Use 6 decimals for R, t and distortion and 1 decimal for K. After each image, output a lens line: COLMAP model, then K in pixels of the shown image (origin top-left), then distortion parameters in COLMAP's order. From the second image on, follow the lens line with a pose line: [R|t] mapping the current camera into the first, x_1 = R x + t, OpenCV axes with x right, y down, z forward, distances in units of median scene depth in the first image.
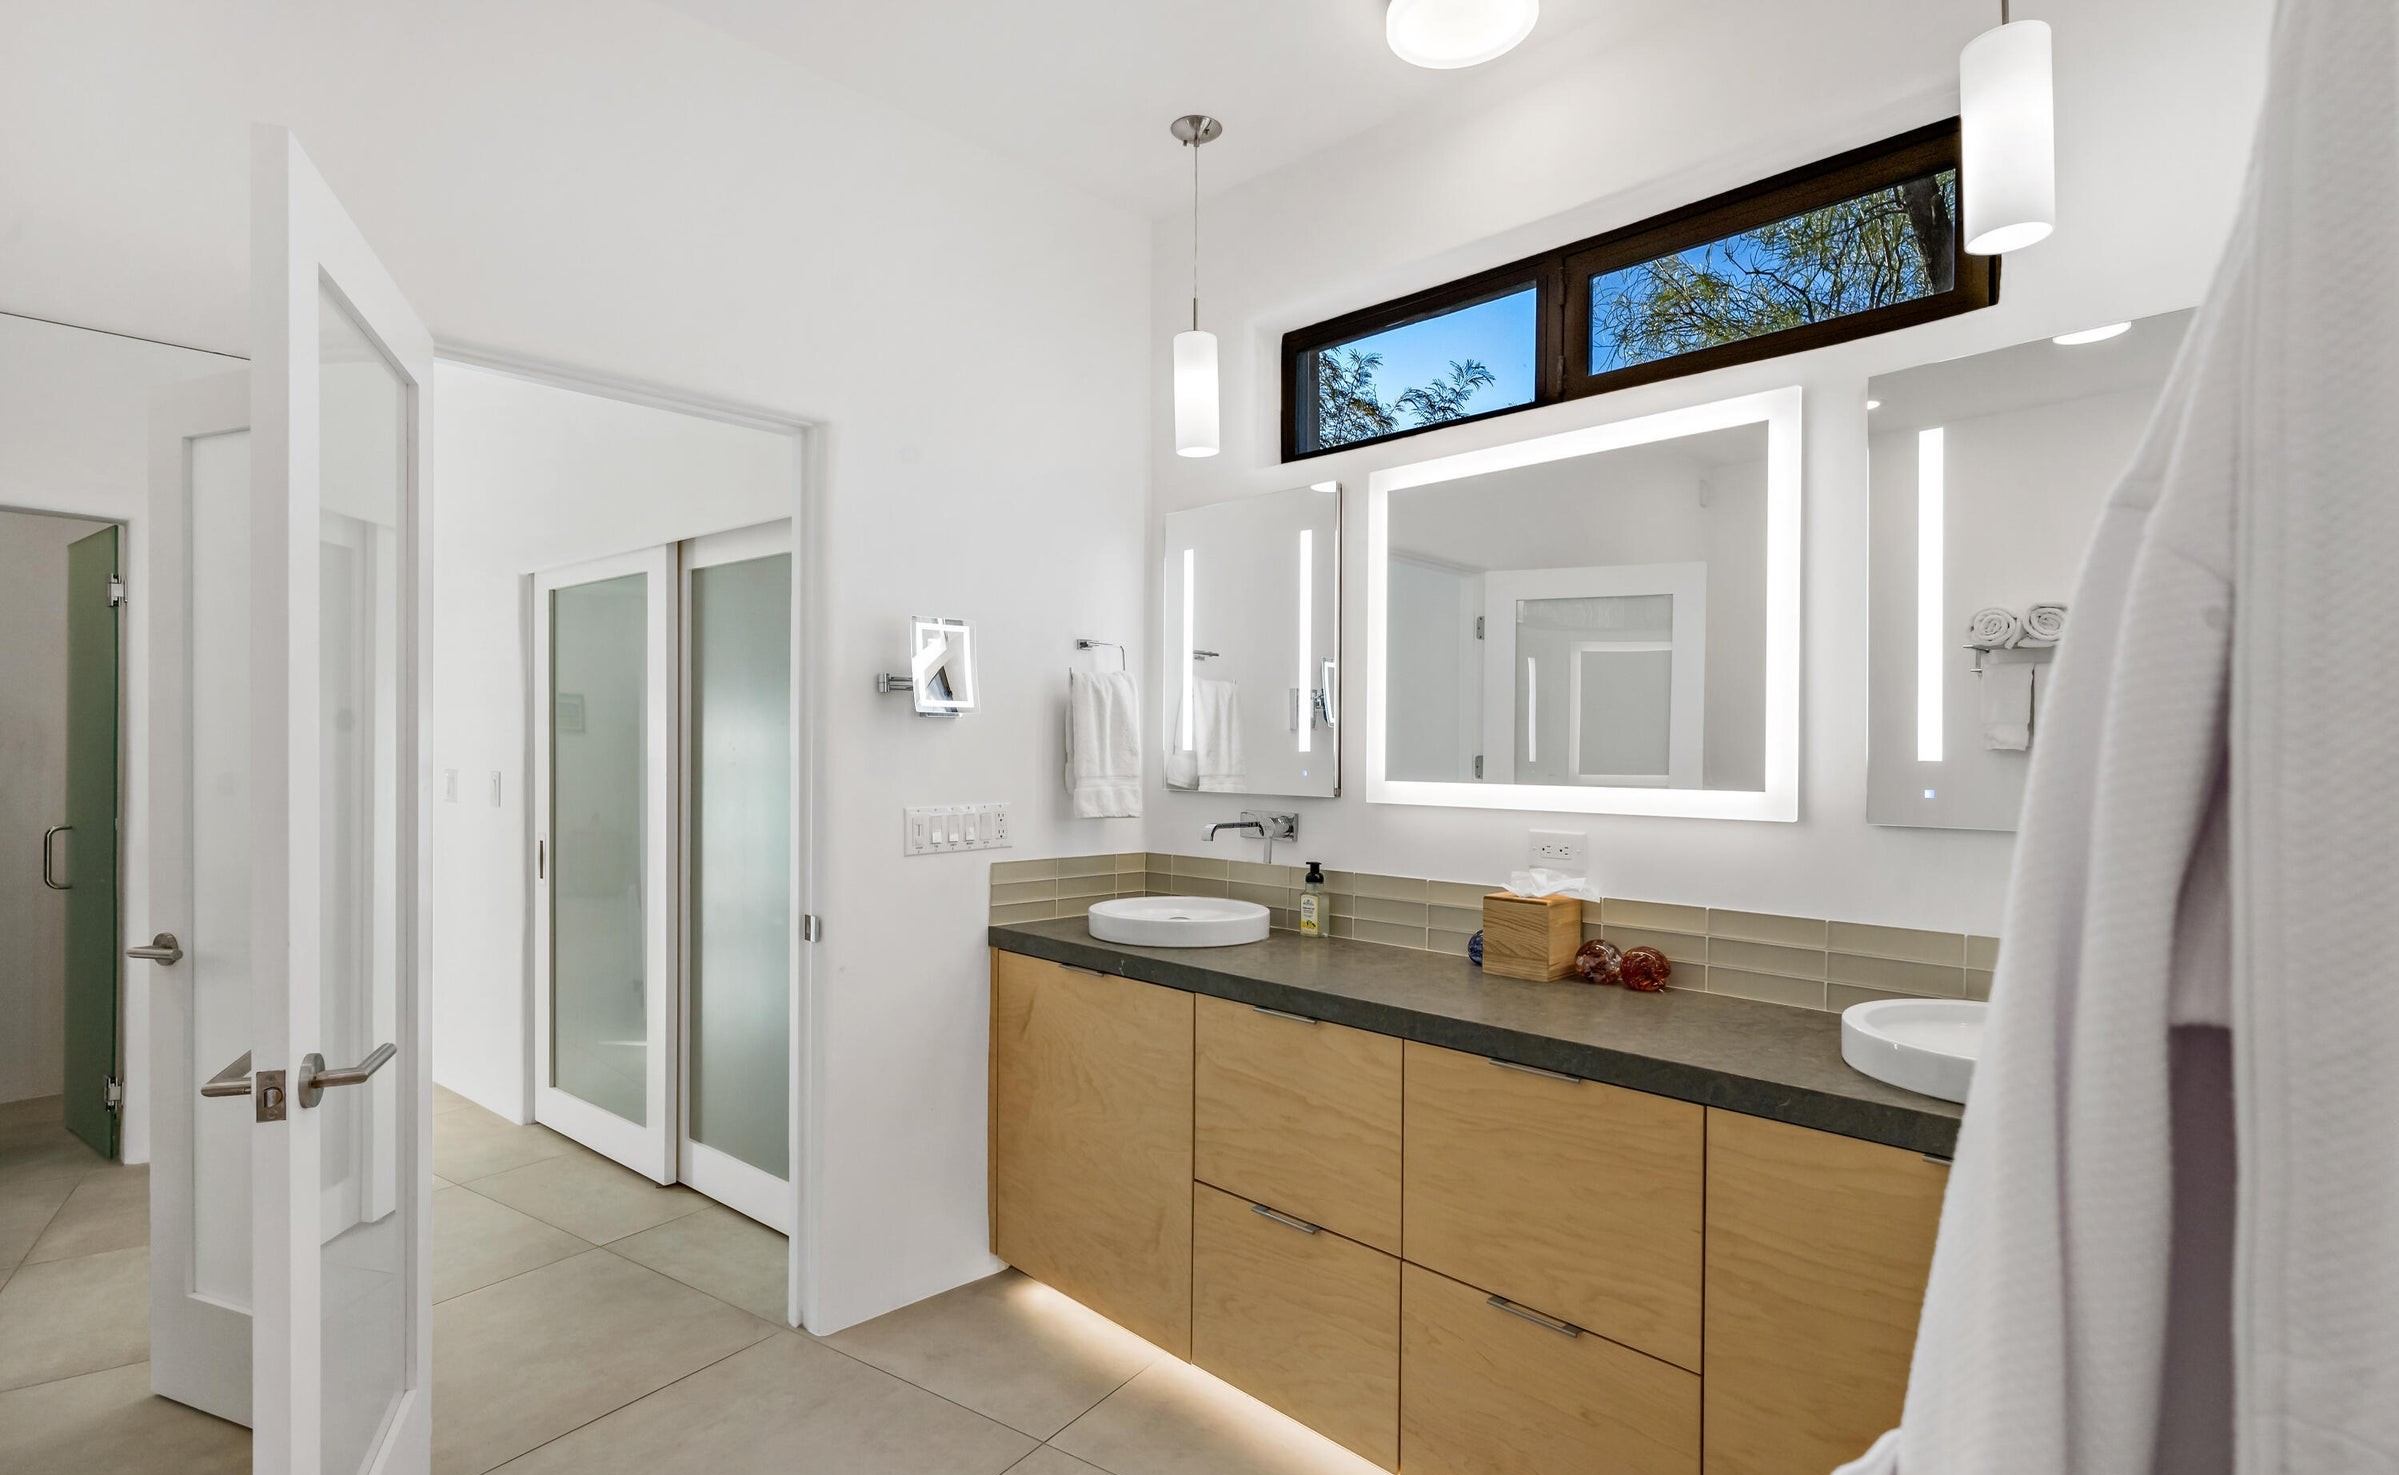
lens RADIAL K [[1213.8, 0, 1194.5], [0, 1213.8, 760.0], [0, 0, 1]] dist [-0.004725, 0.000165]
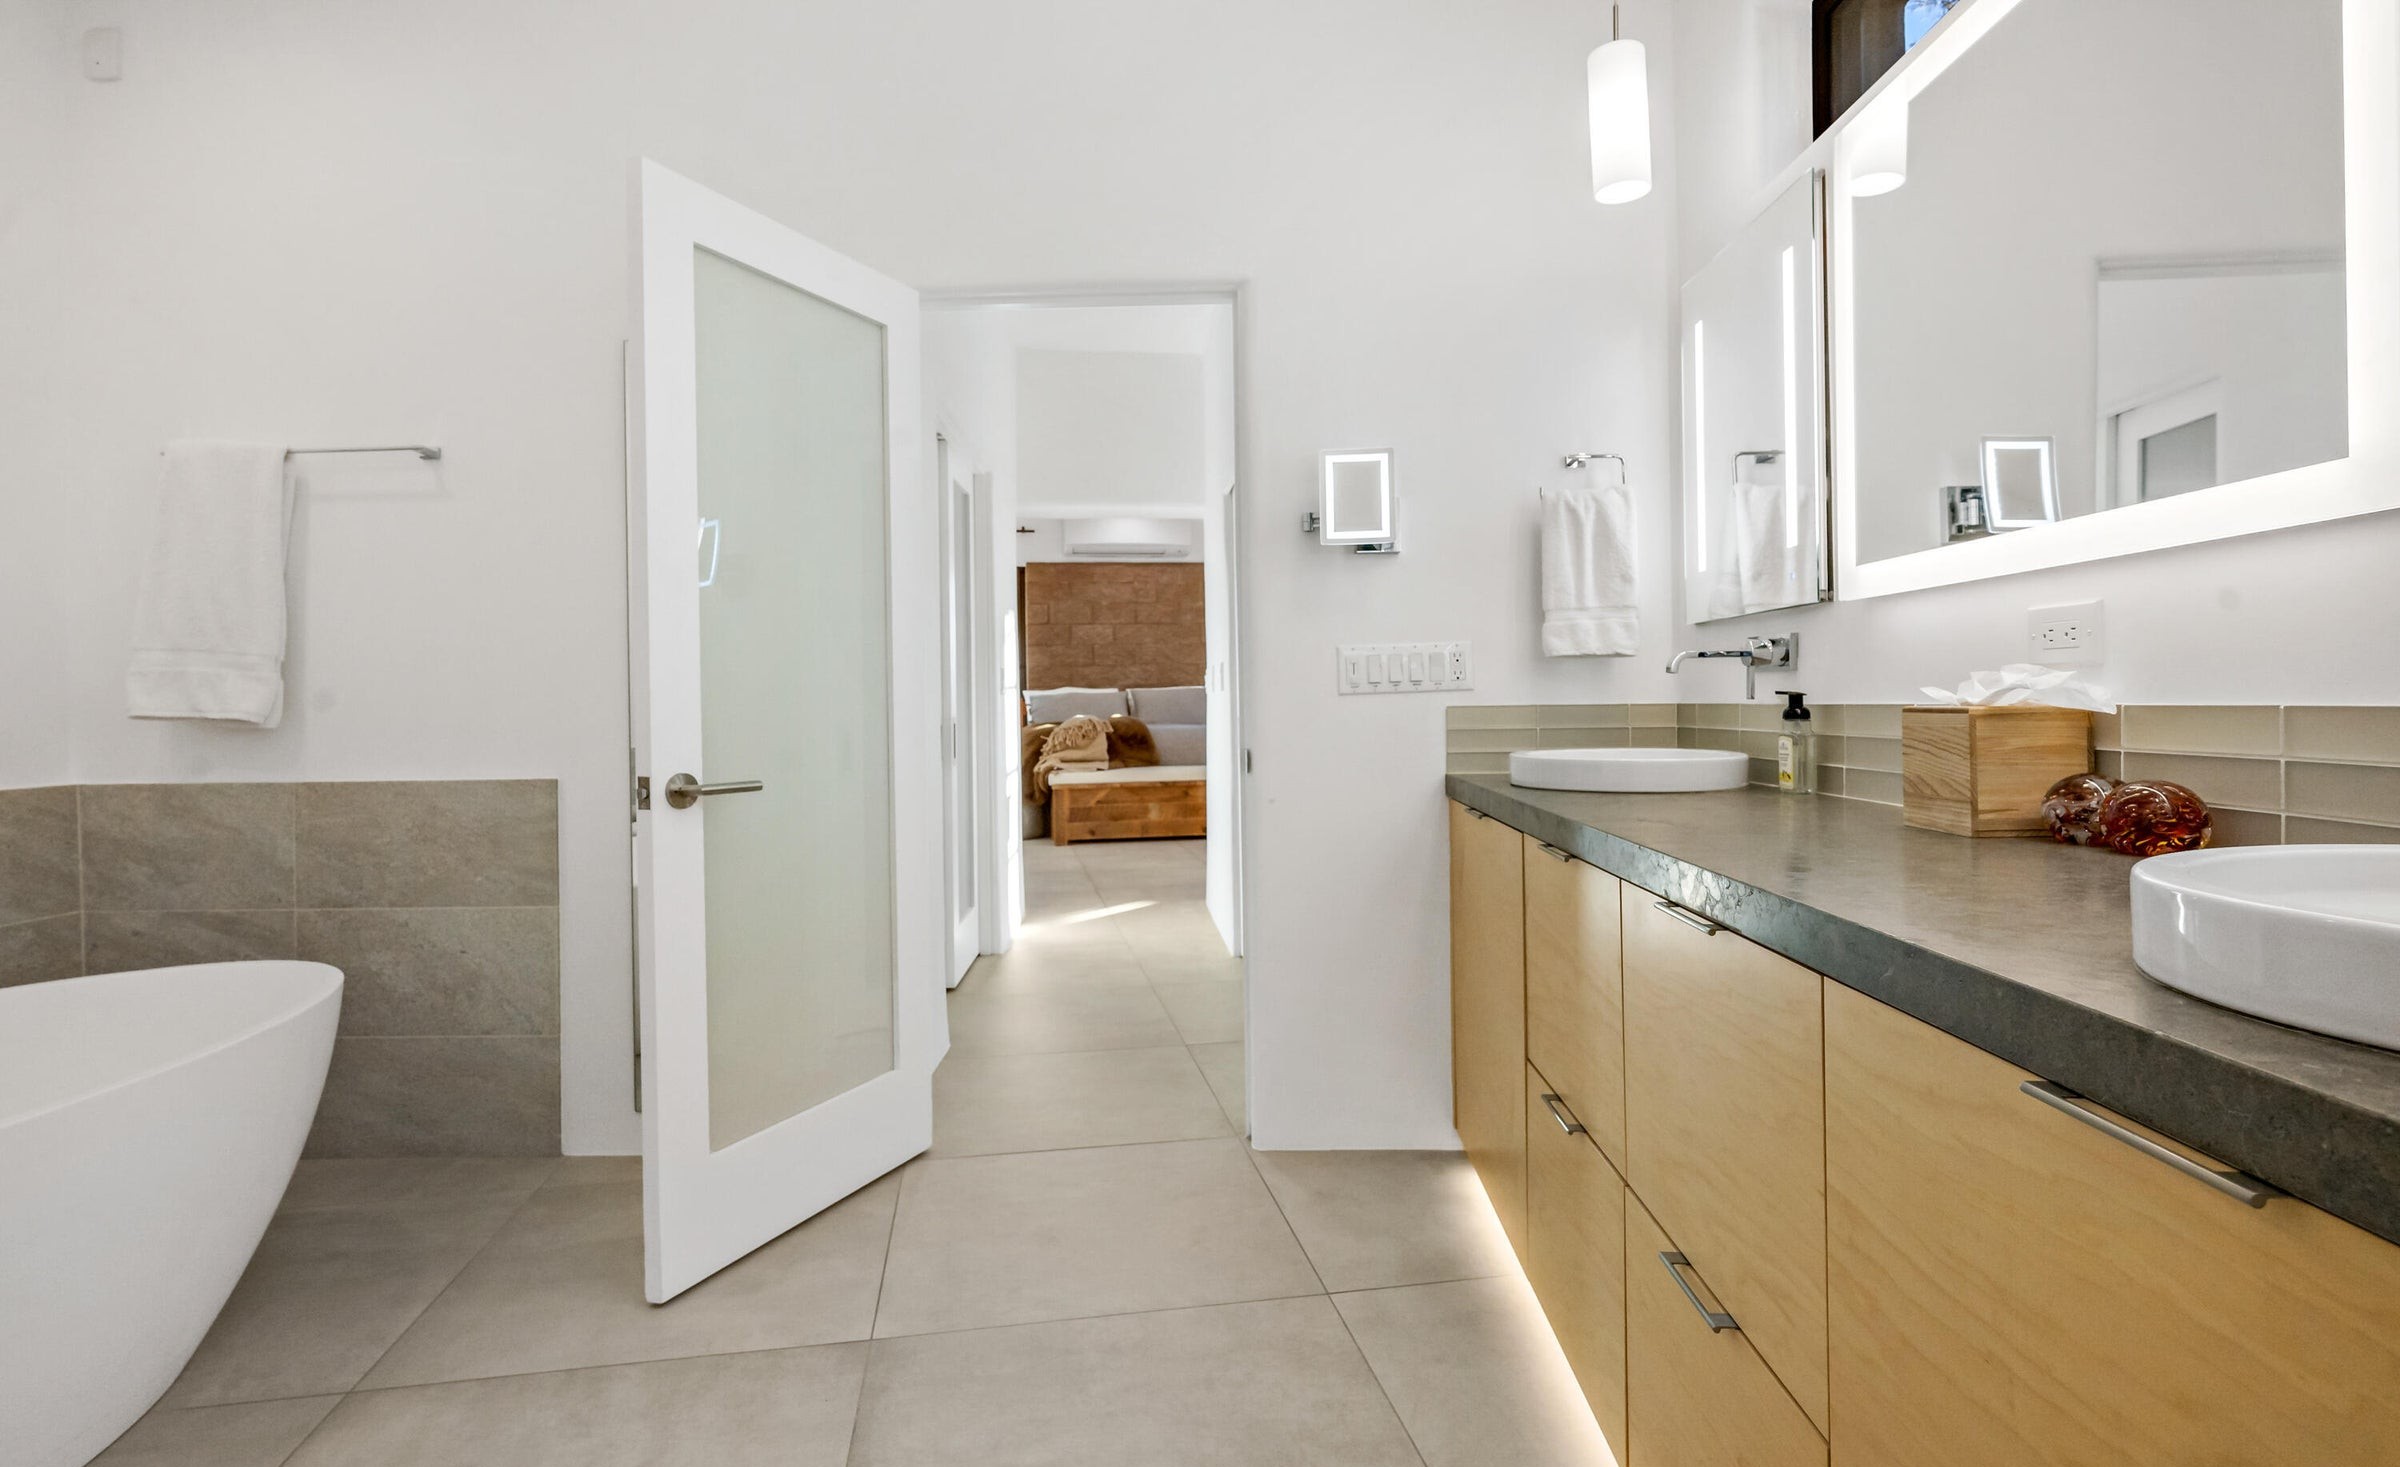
lens RADIAL K [[1199.0, 0, 1201.4], [0, 1199.0, 715.5], [0, 0, 1]] dist [0.001704, 0.000146]
pose [[0.673176, -0.017979, -0.739264, 0.395442], [0.016025, 0.999824, -0.009724, 0.099733], [0.739309, -0.005301, 0.673346, 0.244453]]
